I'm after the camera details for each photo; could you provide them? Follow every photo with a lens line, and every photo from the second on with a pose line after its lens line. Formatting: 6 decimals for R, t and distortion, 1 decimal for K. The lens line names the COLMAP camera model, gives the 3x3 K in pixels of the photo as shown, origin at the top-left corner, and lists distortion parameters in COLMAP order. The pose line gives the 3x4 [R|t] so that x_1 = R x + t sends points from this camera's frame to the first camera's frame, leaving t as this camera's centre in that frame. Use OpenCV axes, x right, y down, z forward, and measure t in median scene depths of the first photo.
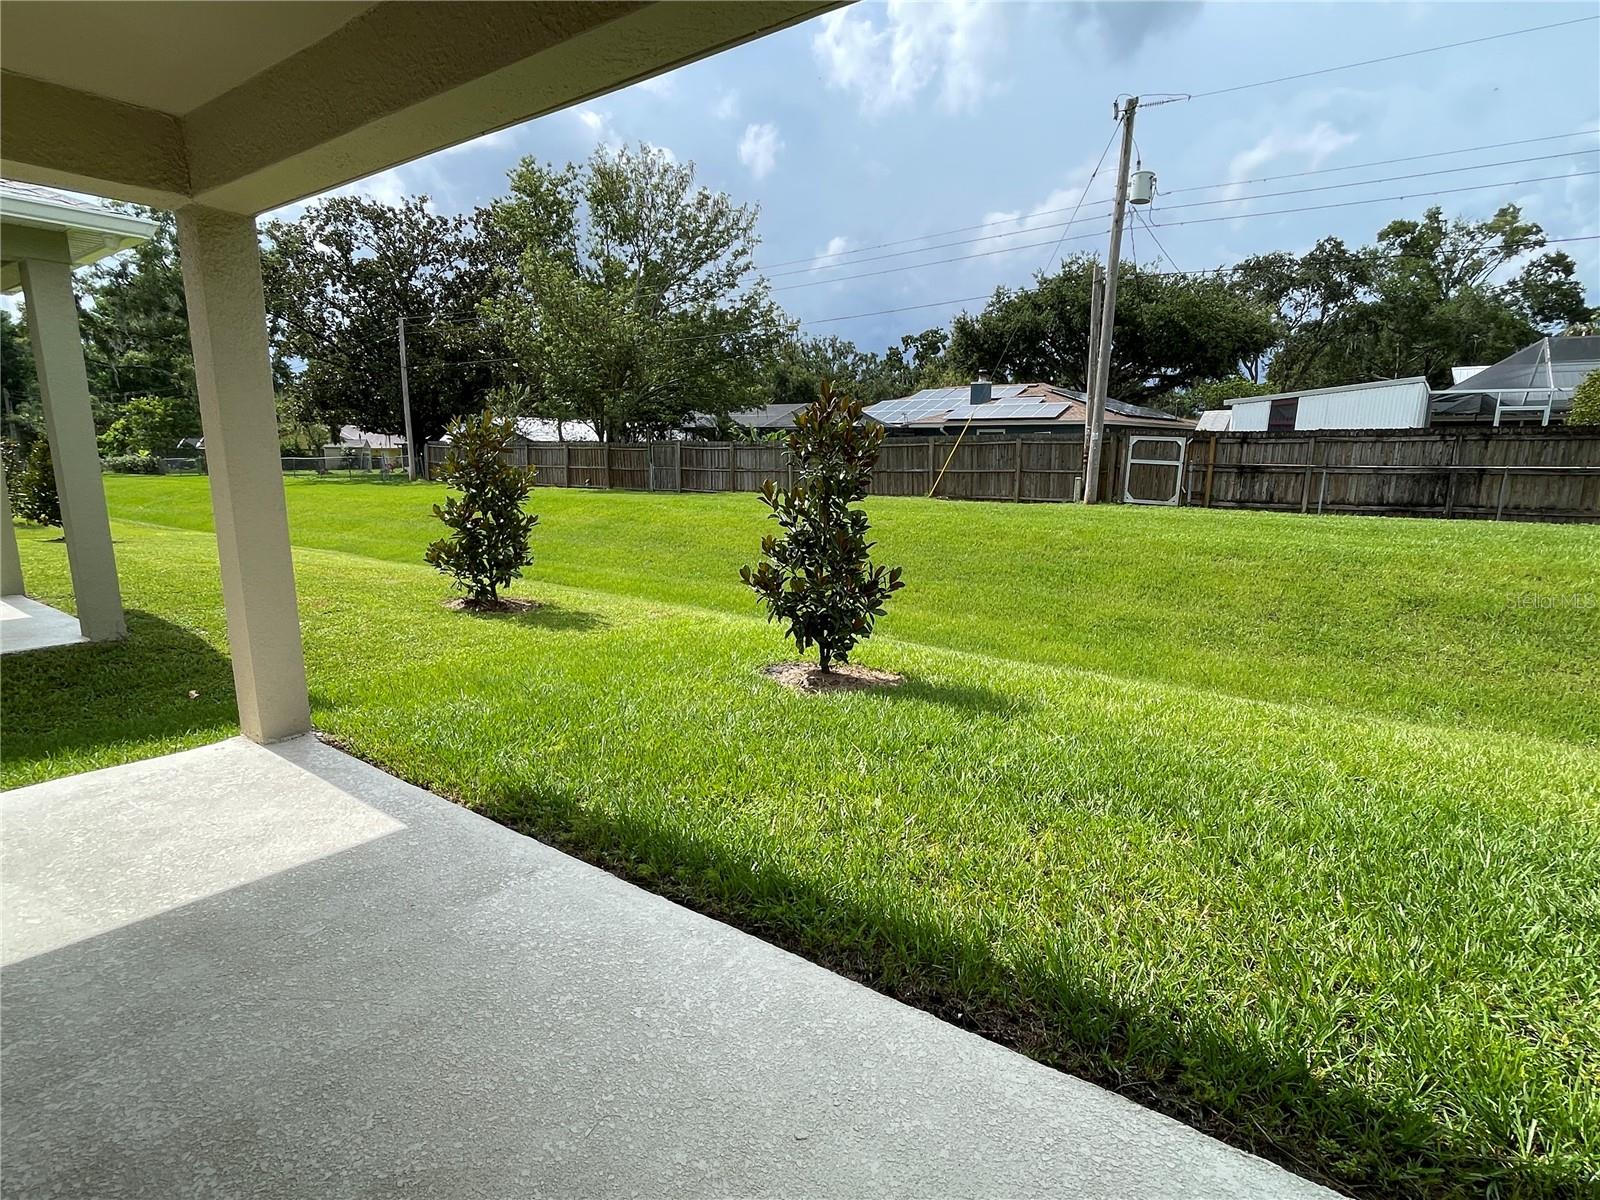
lens RADIAL K [[872.1, 0, 800.0], [0, 872.1, 600.0], [0, 0, 1]] dist [-0.002699, -0.000177]
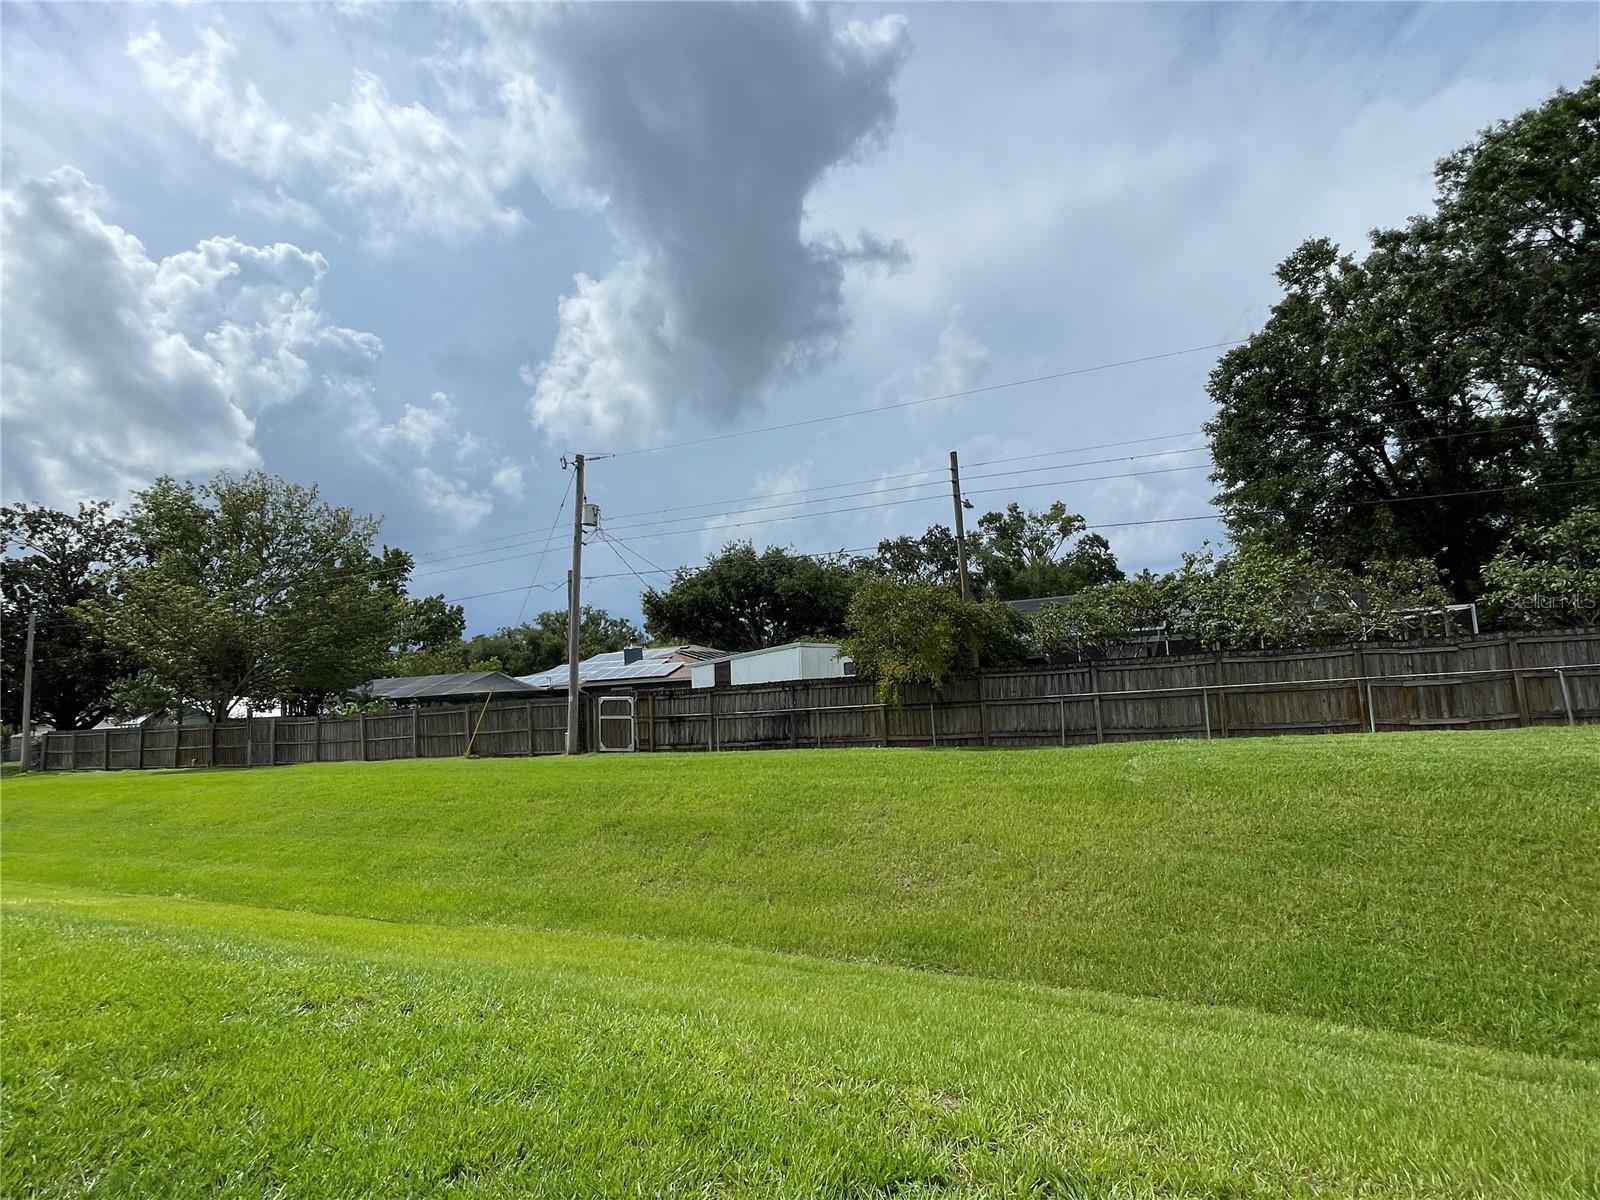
lens RADIAL K [[803.8, 0, 800.0], [0, 803.8, 600.0], [0, 0, 1]] dist [0.001312, -0.000382]
pose [[0.973758, -0.030748, 0.225501, 0.398374], [0.094444, 0.956083, -0.277463, 0.025648], [-0.207066, 0.291479, 0.933897, -0.178065]]
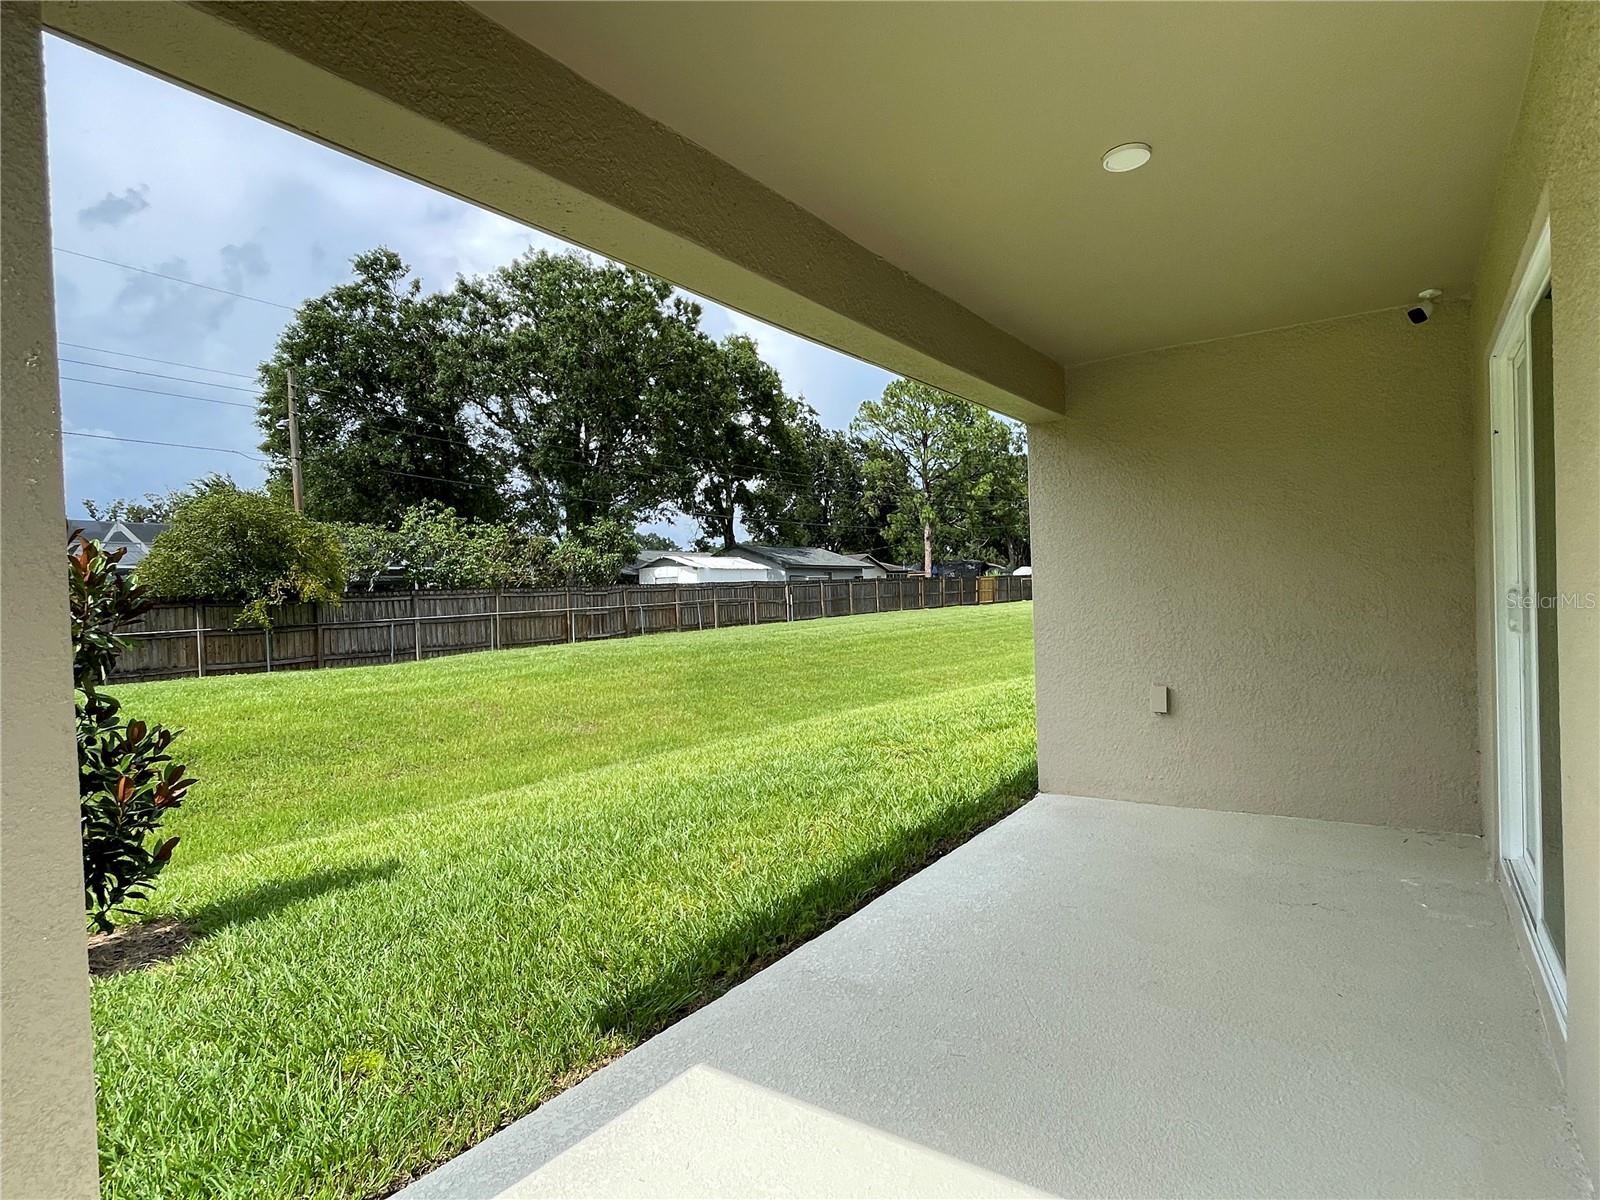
lens RADIAL K [[872.1, 0, 800.0], [0, 872.1, 600.0], [0, 0, 1]] dist [-0.002699, -0.000177]
pose [[-0.042259, -0.006812, 0.999083, -0.243658], [0.210041, 0.977569, 0.015549, -0.027409], [-0.976779, 0.210506, -0.039880, 0.169613]]
